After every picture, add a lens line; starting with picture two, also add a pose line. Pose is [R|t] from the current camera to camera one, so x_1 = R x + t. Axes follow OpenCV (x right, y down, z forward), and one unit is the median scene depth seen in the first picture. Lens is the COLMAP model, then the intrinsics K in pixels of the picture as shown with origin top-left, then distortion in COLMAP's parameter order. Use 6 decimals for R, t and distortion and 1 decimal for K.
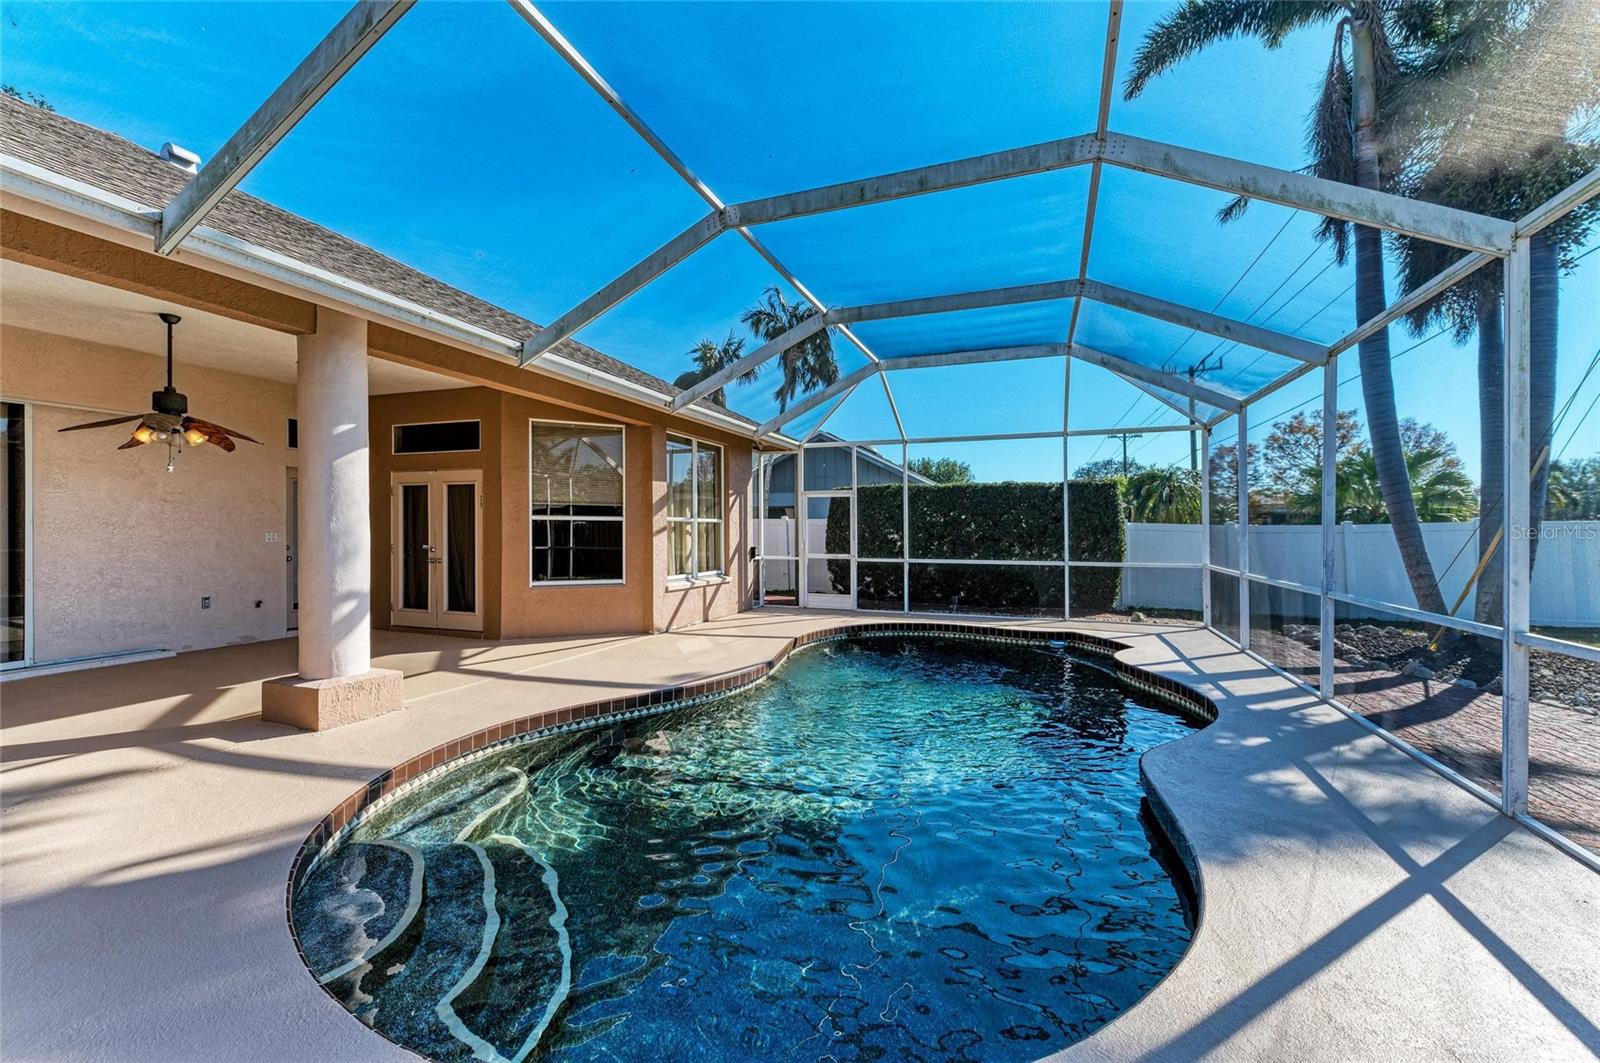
lens RADIAL K [[634.6, 0, 802.9], [0, 634.6, 533.3], [0, 0, 1]] dist [0.000961, 0.000065]
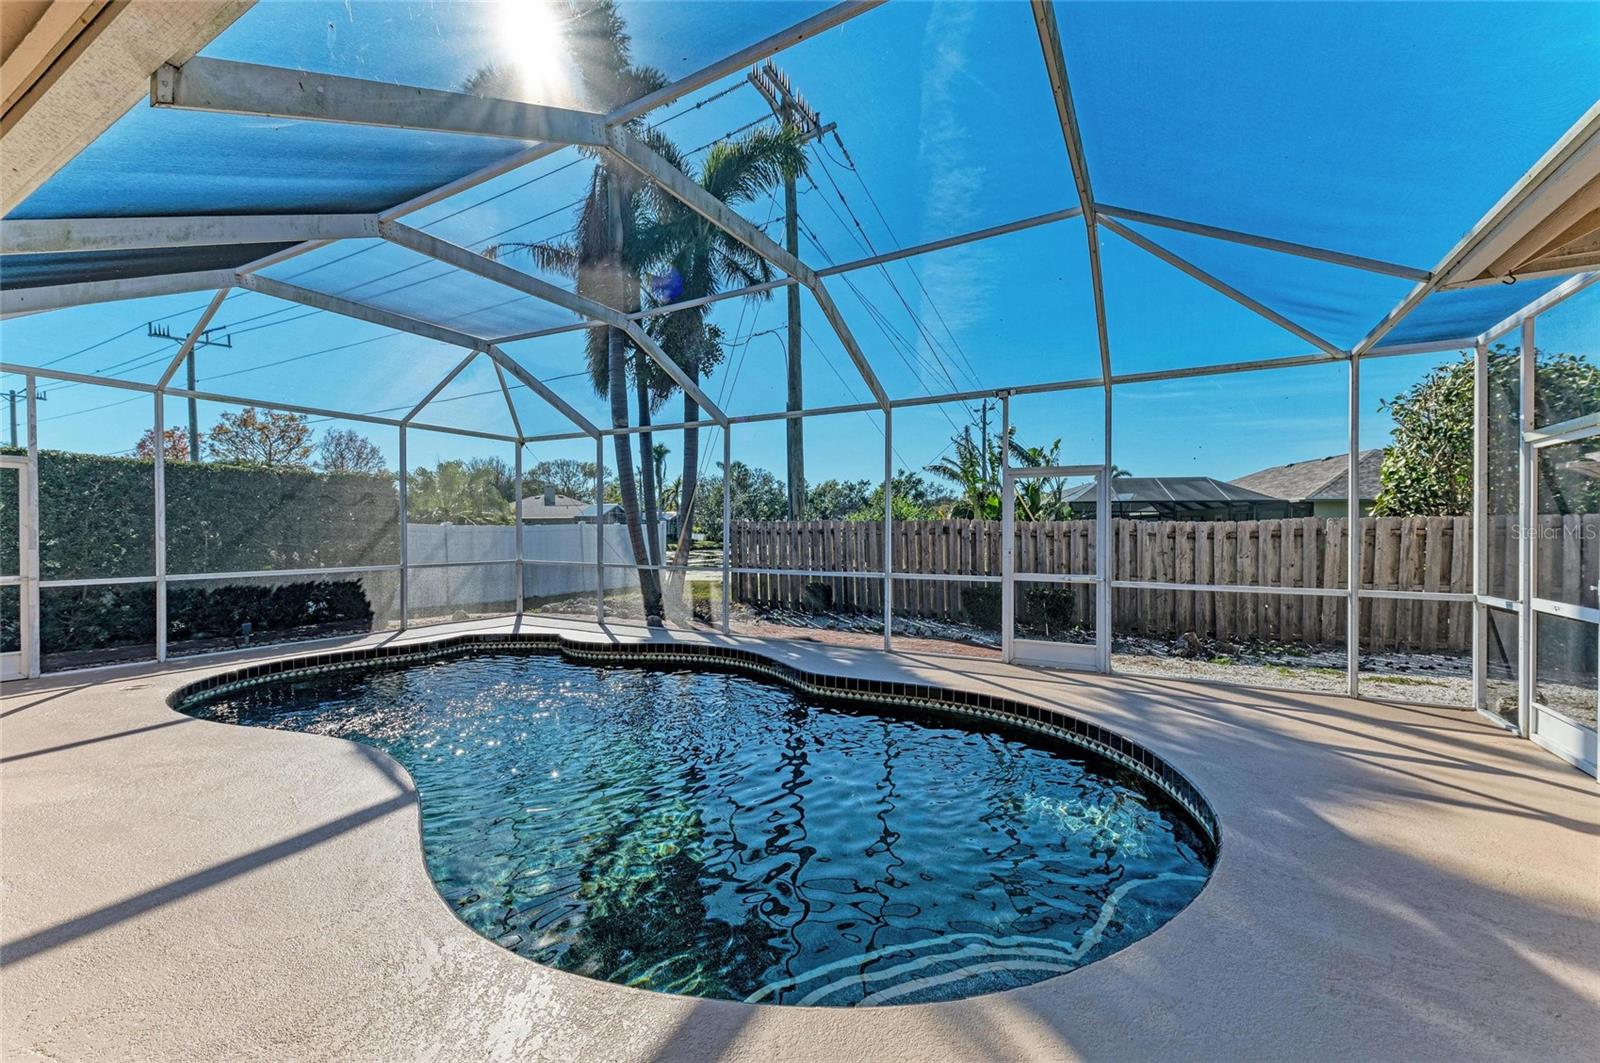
lens RADIAL K [[634.6, 0, 802.9], [0, 634.6, 533.3], [0, 0, 1]] dist [0.000961, 0.000065]
pose [[0.147071, -0.003707, 0.989119, -0.361342], [0.001755, 0.999992, 0.003487, -0.003261], [-0.989124, 0.001223, 0.147077, 0.264410]]
